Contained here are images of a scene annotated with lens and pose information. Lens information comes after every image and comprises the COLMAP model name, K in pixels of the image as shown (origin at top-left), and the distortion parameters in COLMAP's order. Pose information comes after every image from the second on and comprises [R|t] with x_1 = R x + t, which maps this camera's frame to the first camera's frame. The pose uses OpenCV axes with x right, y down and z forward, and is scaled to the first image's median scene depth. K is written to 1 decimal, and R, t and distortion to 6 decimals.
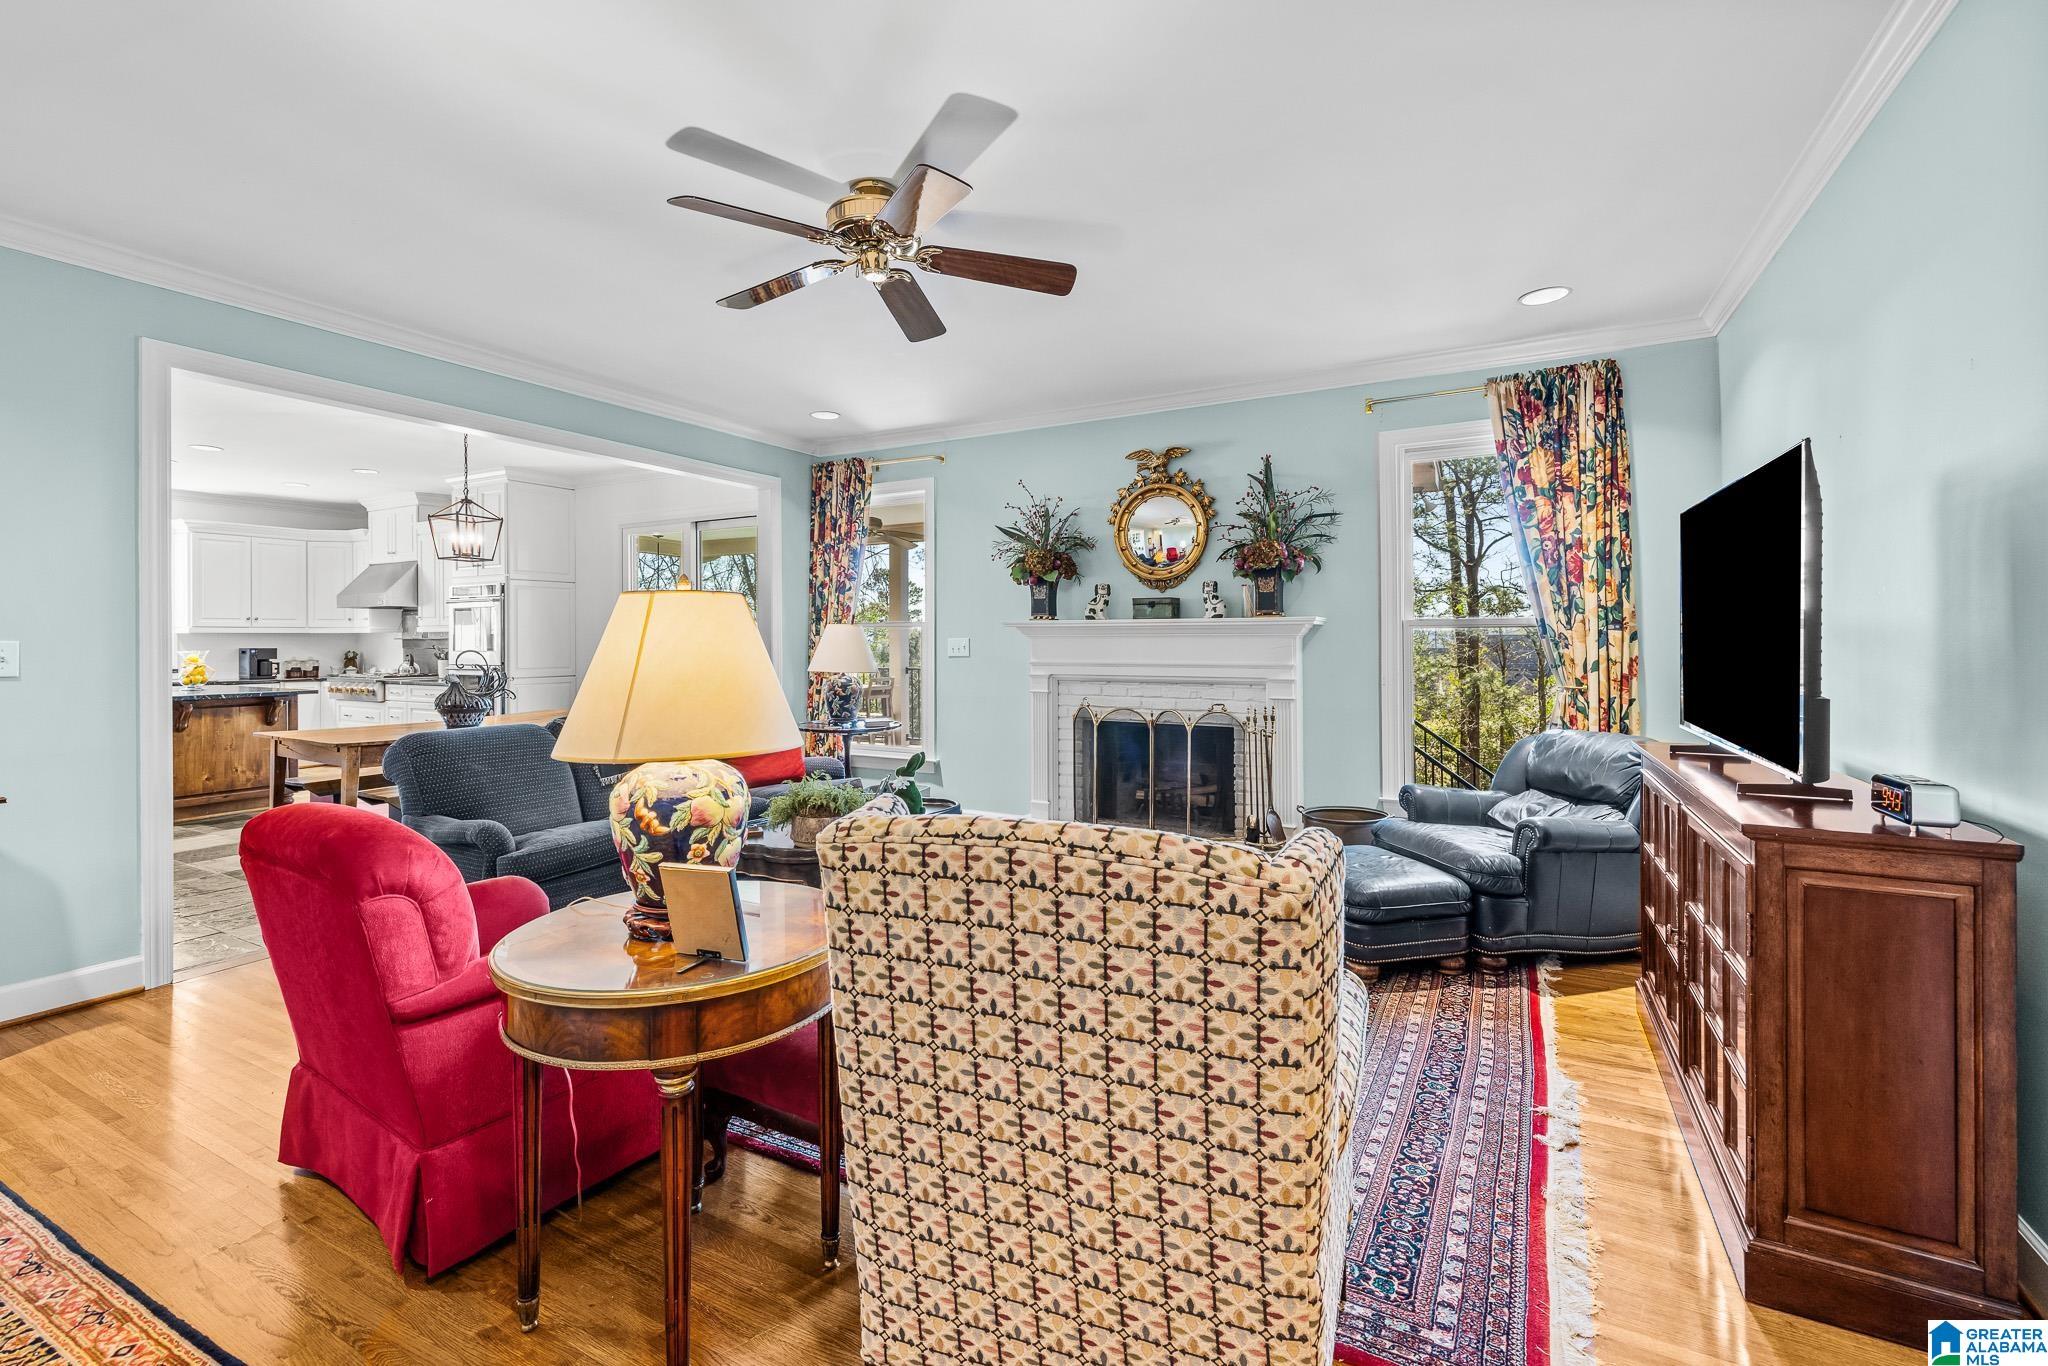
lens RADIAL K [[879.3, 0, 1015.1], [0, 879.3, 640.4], [0, 0, 1]] dist [-0.000323, 0.001248]
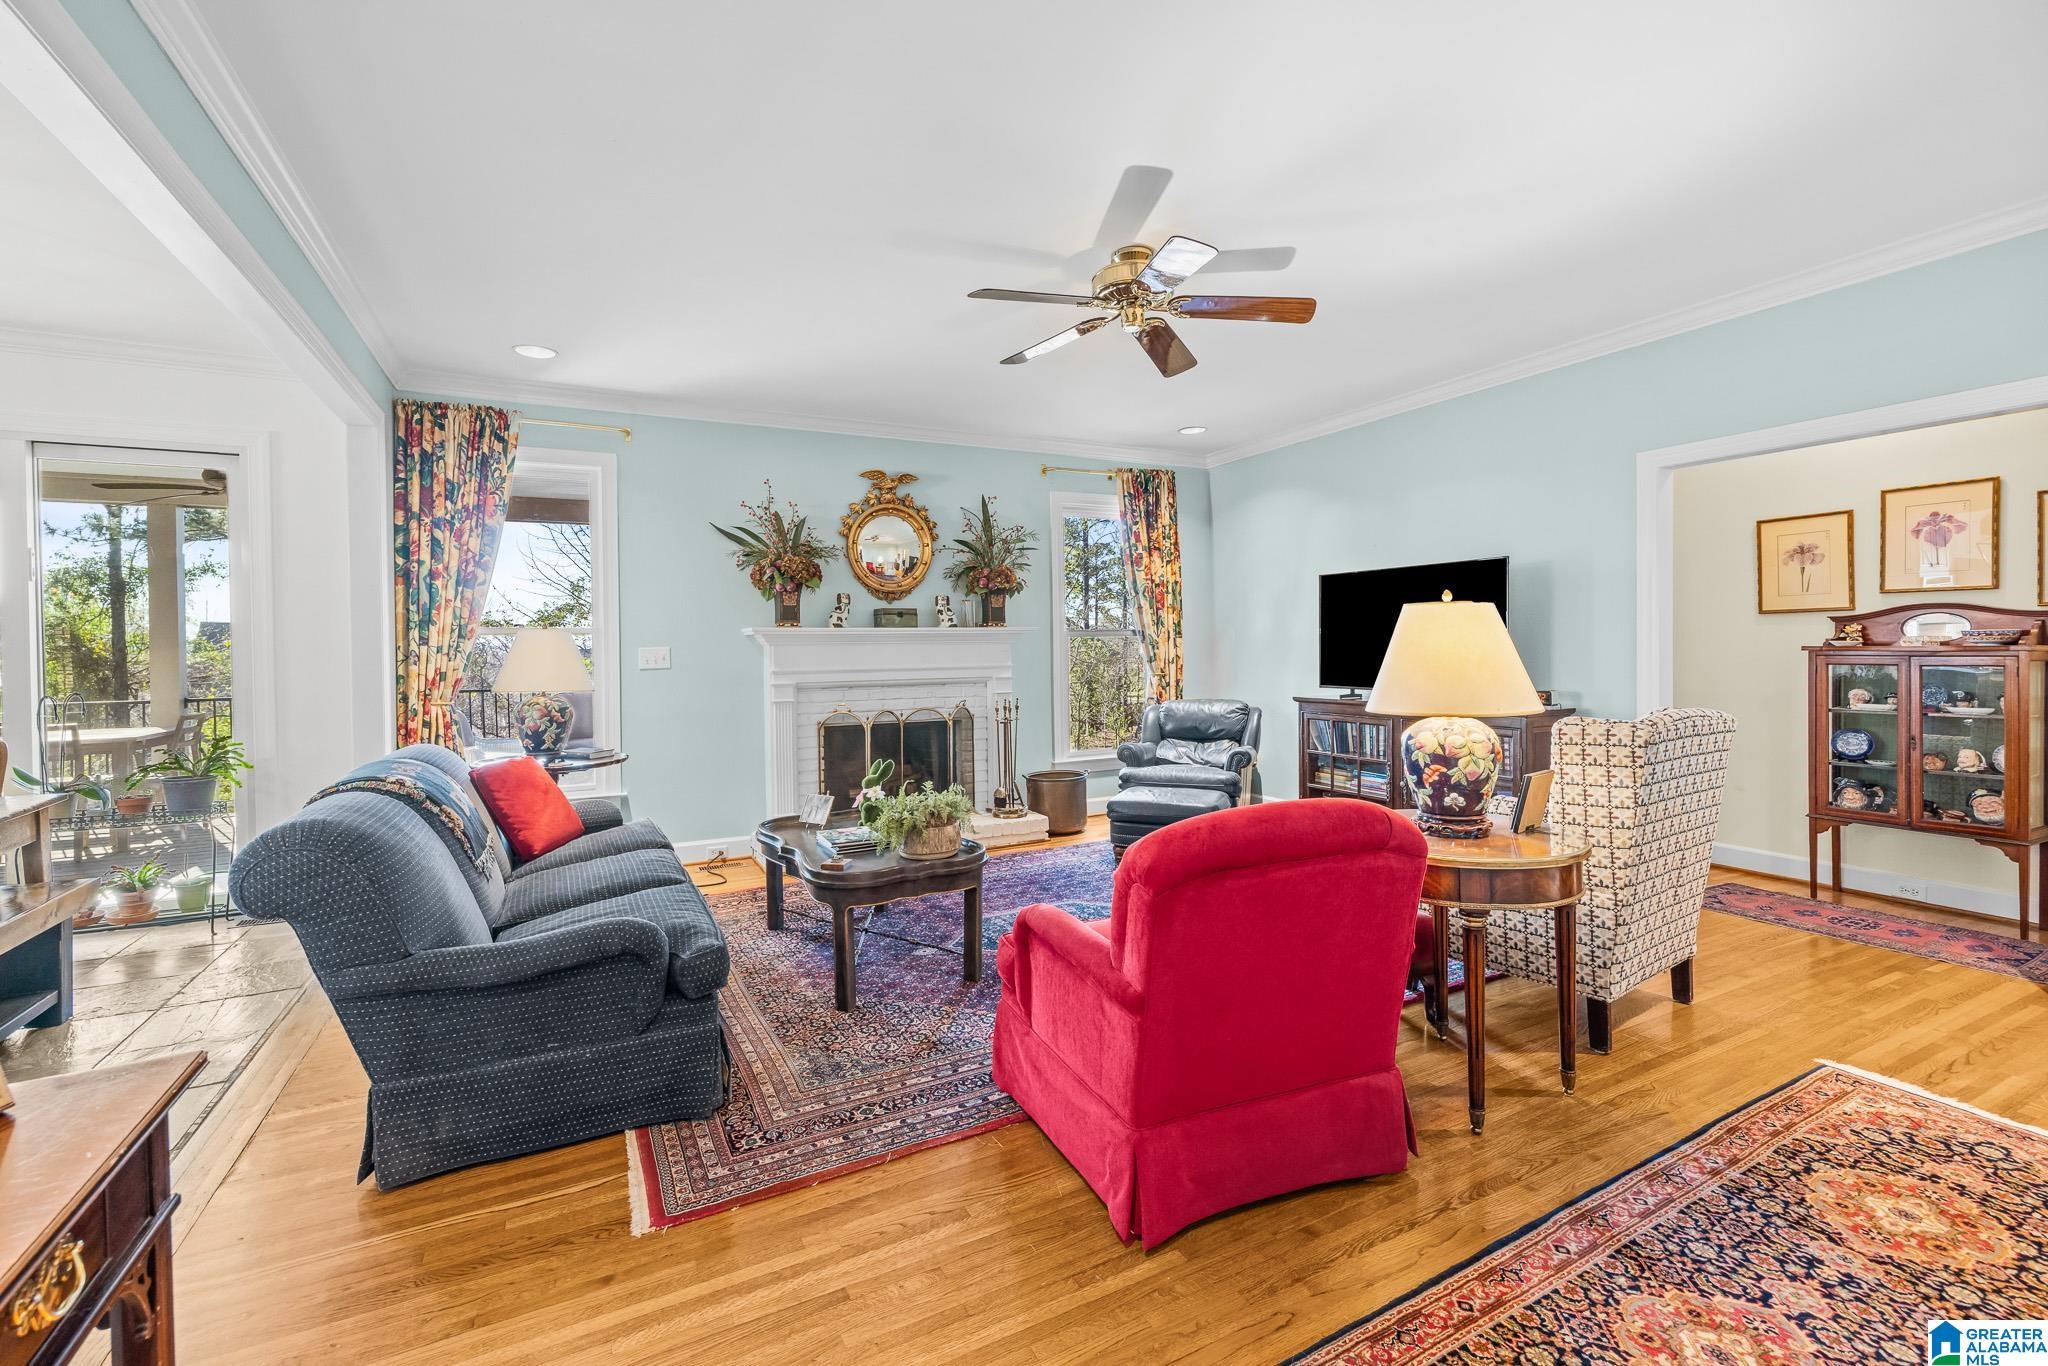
lens RADIAL K [[879.3, 0, 1016.0], [0, 879.3, 656.2], [0, 0, 1]] dist [-0.000323, 0.001248]
pose [[0.566684, -0.013495, 0.823825, -0.622880], [0.012459, 0.999892, 0.007809, 0.004299], [-0.823841, 0.005839, 0.566791, 0.241259]]
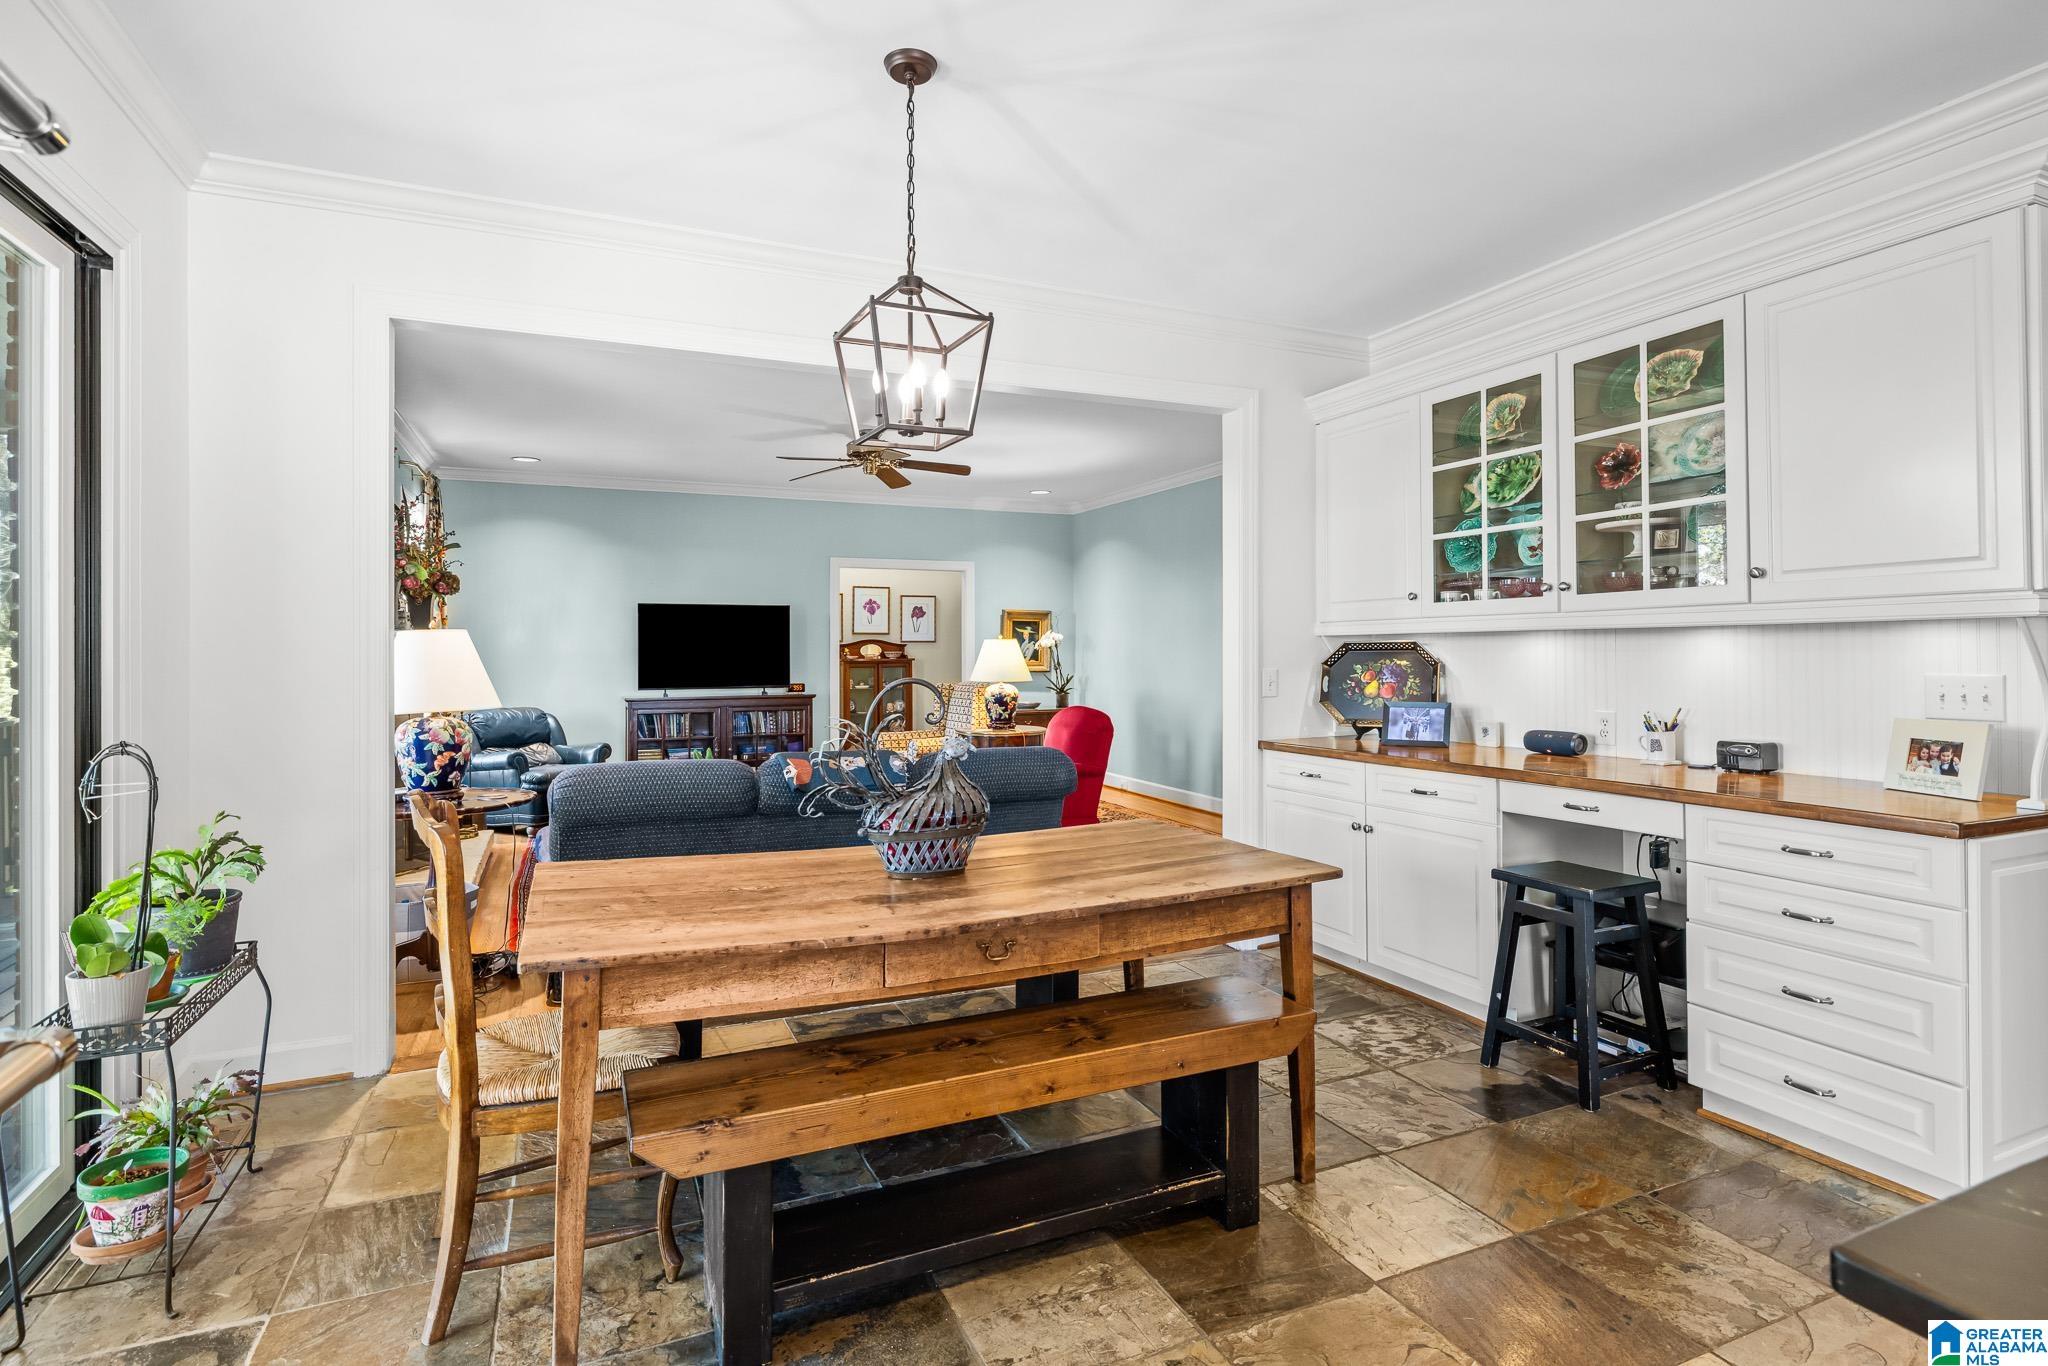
lens RADIAL K [[1014.0, 0, 1025.8], [0, 1014.0, 649.6], [0, 0, 1]] dist [-0.001952, 0.001420]
pose [[-0.795383, 0.007083, 0.606065, -0.958863], [0.007886, 0.999968, -0.001336, -0.000884], [-0.606055, 0.003716, -0.795414, 1.362595]]
